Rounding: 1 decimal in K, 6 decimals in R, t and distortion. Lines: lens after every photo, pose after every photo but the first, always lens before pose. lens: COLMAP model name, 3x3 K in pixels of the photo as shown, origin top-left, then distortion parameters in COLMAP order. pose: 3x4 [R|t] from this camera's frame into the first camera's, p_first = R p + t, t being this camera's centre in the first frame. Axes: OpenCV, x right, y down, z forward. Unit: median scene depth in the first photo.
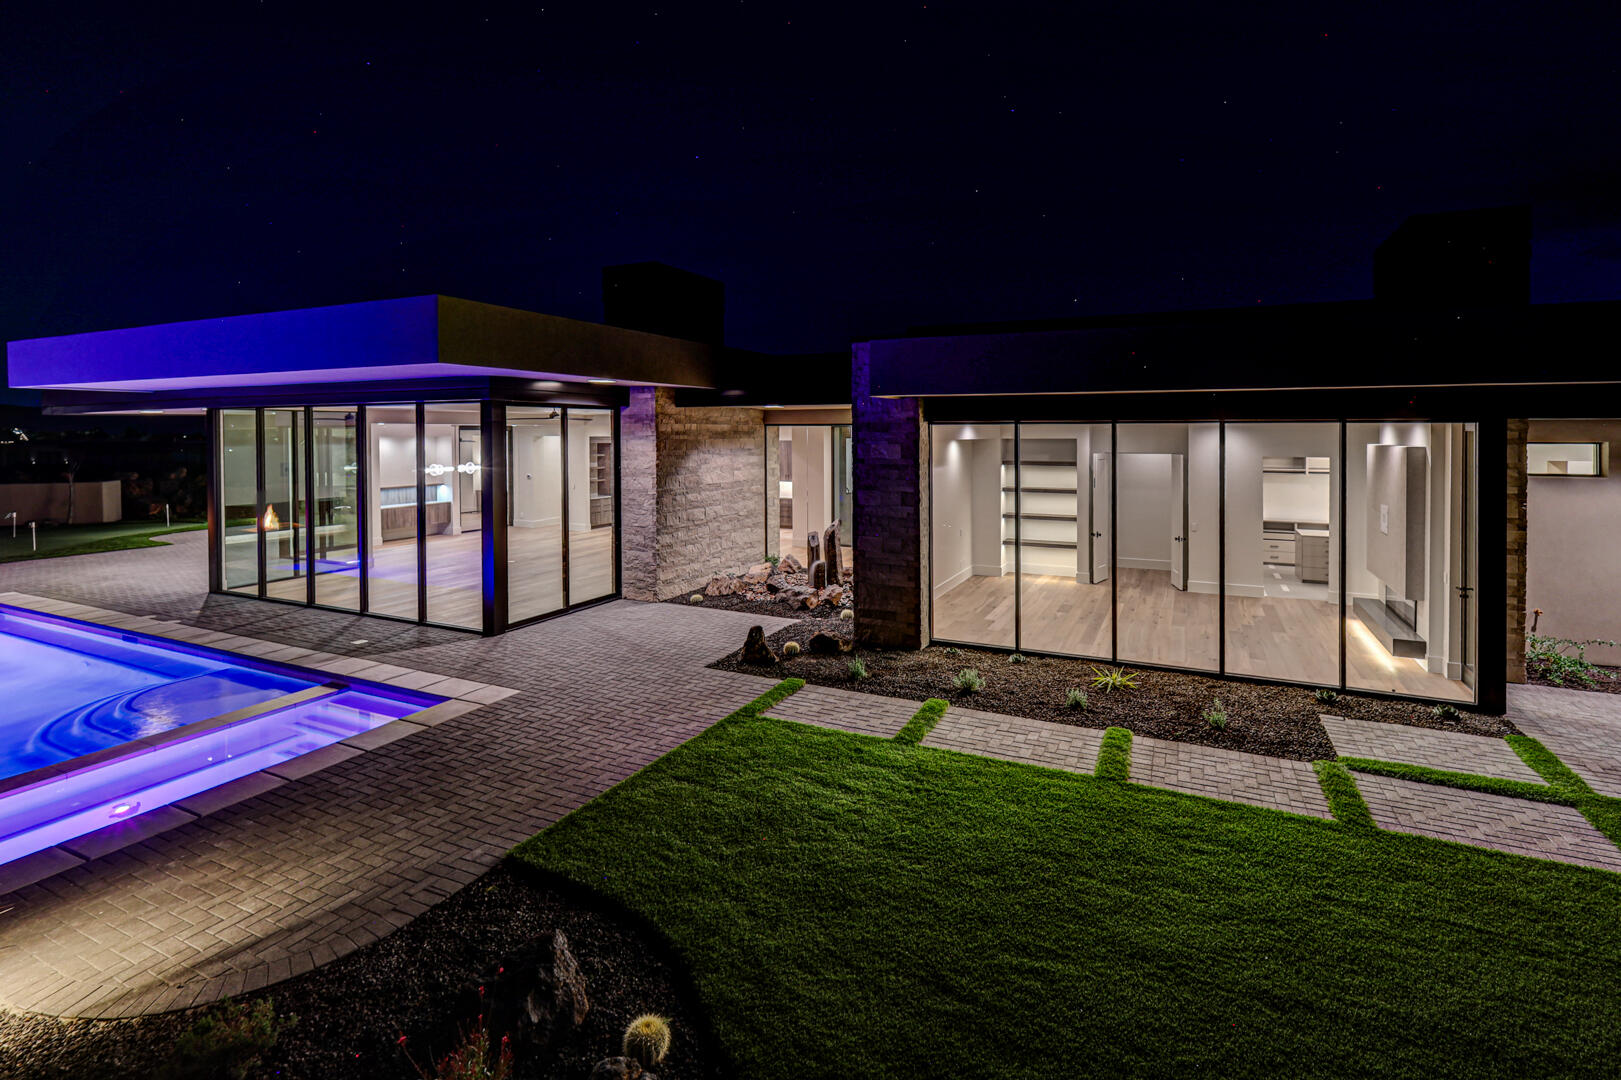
lens RADIAL K [[767.1, 0, 822.9], [0, 767.1, 439.1], [0, 0, 1]] dist [0.004695, -0.000279]
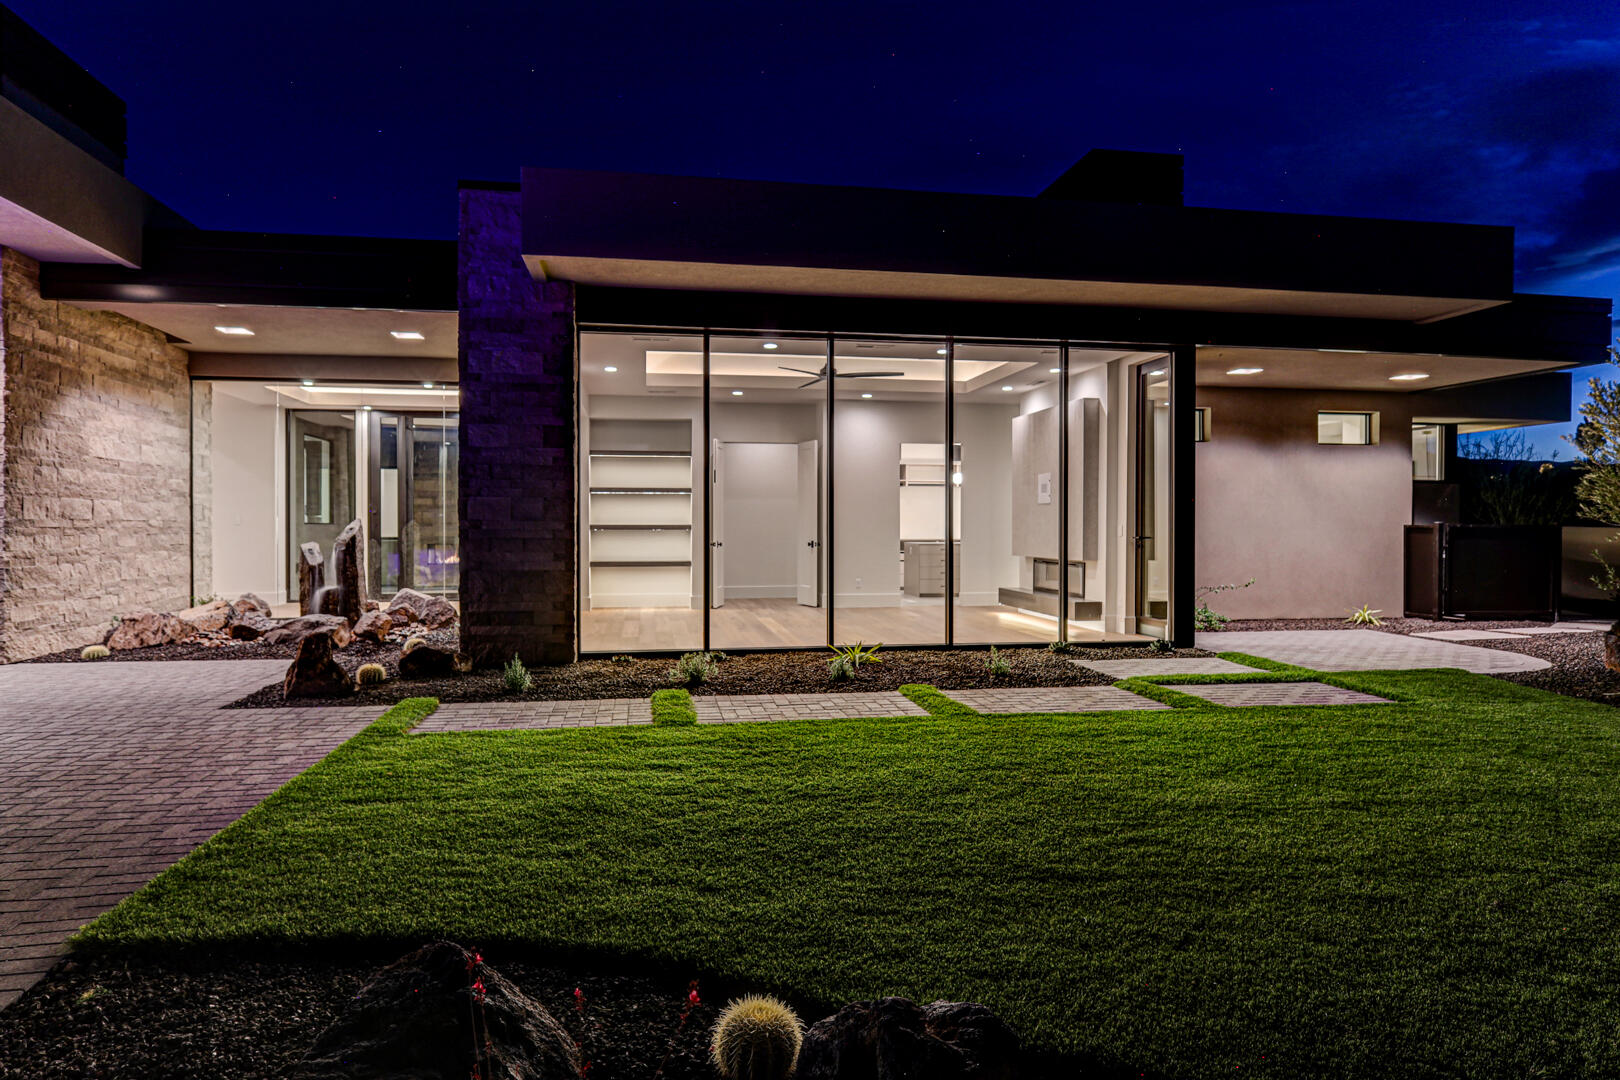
lens RADIAL K [[1011.9, 0, 801.0], [0, 1011.9, 543.1], [0, 0, 1]] dist [-0.000774, -0.001720]
pose [[0.819218, -0.001225, 0.573481, -0.174106], [0.002448, 0.999996, -0.001362, 0.139424], [-0.573477, 0.002520, 0.819217, 0.136028]]
